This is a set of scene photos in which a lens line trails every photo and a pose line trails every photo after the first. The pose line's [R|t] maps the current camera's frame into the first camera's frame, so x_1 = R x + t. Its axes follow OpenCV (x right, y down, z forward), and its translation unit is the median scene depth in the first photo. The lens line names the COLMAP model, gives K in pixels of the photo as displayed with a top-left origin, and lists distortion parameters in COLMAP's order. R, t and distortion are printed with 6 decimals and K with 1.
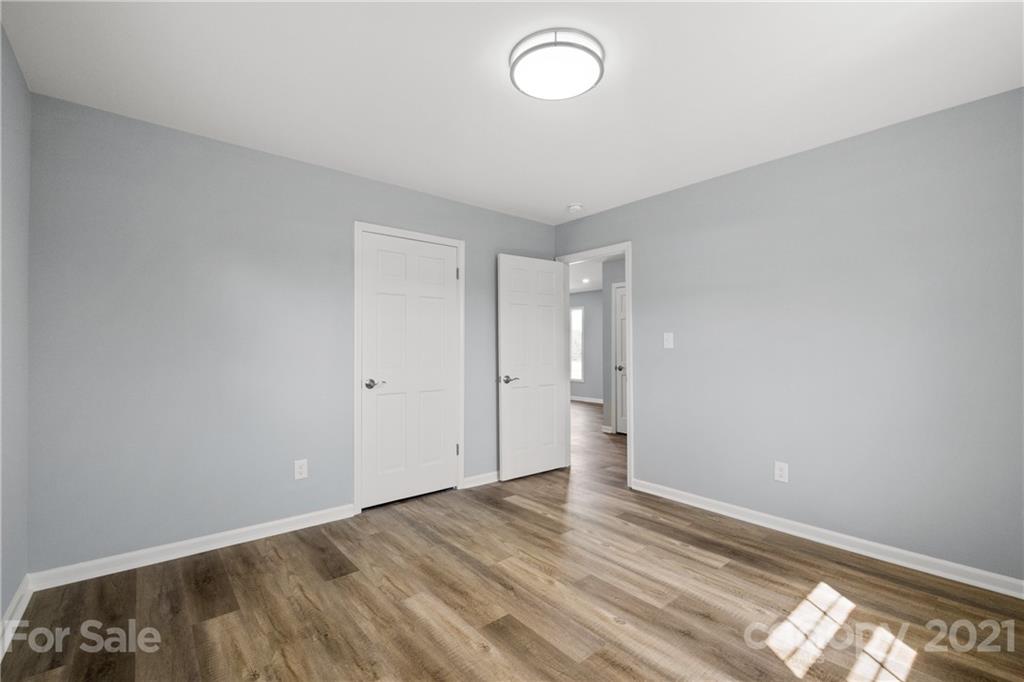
lens RADIAL K [[445.2, 0, 516.6], [0, 445.2, 341.3], [0, 0, 1]] dist [-0.001510, -0.000857]
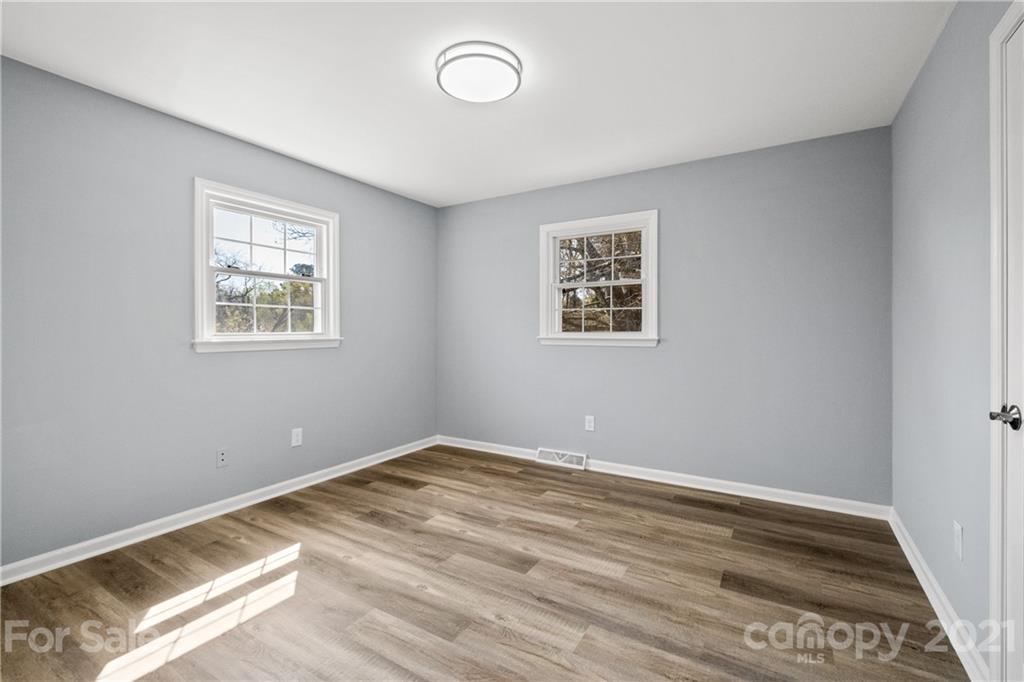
lens RADIAL K [[445.2, 0, 516.6], [0, 445.2, 341.3], [0, 0, 1]] dist [-0.001510, -0.000857]
pose [[-0.945684, 0.008455, -0.324977, 0.332029], [0.003804, 0.999881, 0.014944, 0.030803], [0.325065, 0.012896, -0.945604, 1.912318]]
